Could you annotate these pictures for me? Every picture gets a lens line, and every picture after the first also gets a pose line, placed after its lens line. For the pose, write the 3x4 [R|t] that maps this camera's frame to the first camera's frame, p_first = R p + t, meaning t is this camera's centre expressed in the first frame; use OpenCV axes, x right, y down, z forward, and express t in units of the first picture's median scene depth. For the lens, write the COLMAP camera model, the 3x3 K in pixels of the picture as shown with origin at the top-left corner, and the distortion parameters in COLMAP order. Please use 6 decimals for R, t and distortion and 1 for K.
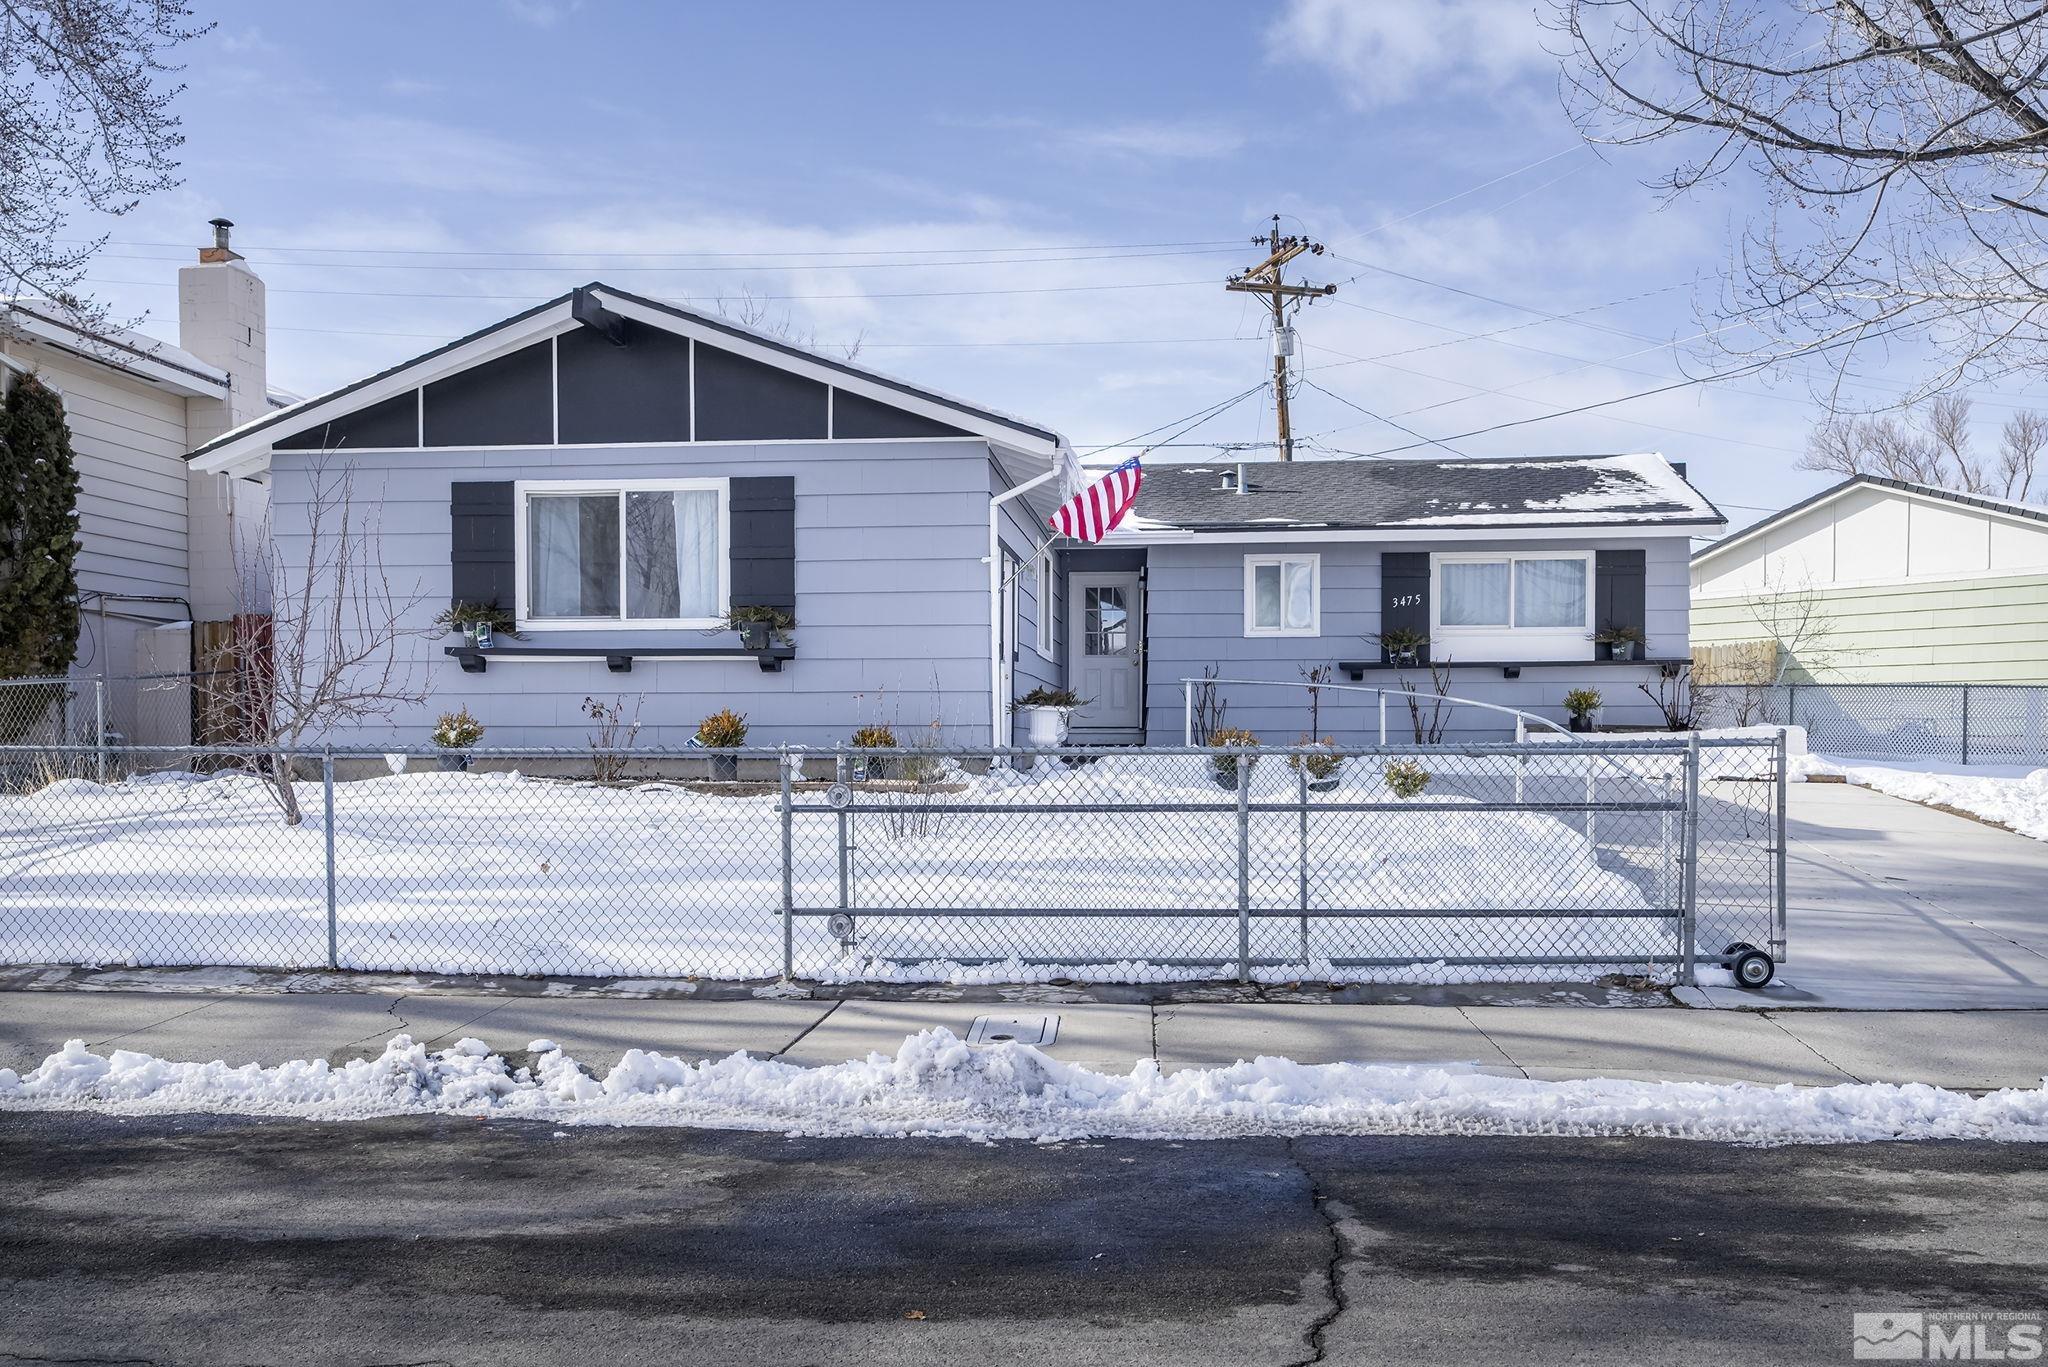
lens RADIAL K [[1212.6, 0, 1024.0], [0, 1212.6, 734.4], [0, 0, 1]] dist [-0.001254, -0.000312]
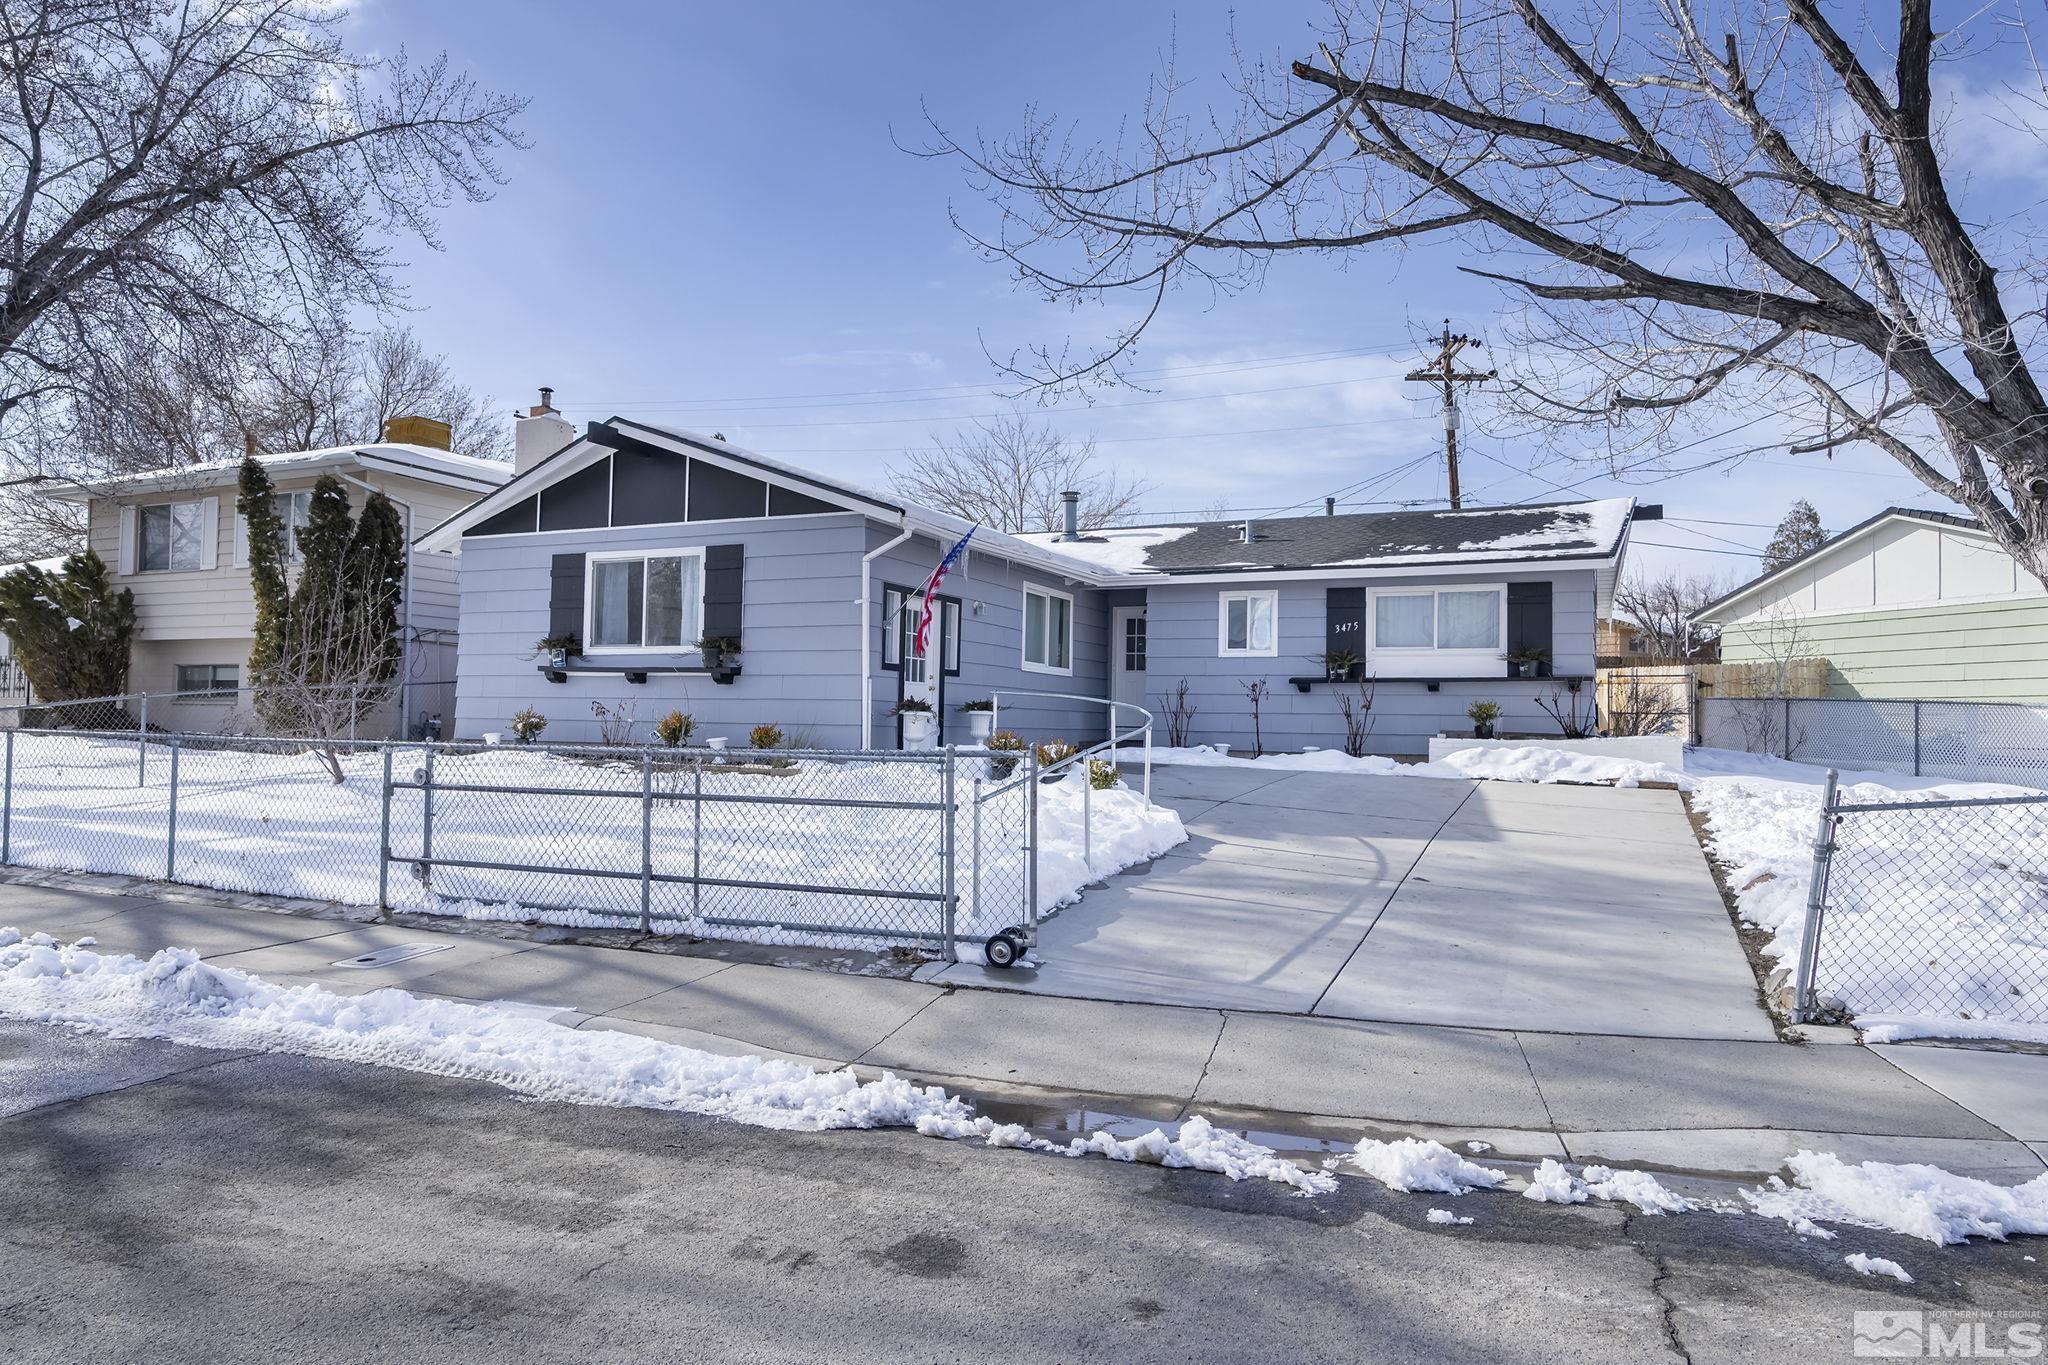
lens RADIAL K [[912.3, 0, 1024.0], [0, 912.3, 682.5], [0, 0, 1]] dist [-0.003187, -0.000465]
pose [[0.971807, 0.005271, -0.235720, 0.350313], [-0.017068, 0.998700, -0.048032, -0.008629], [0.235160, 0.050701, 0.970633, 0.063493]]
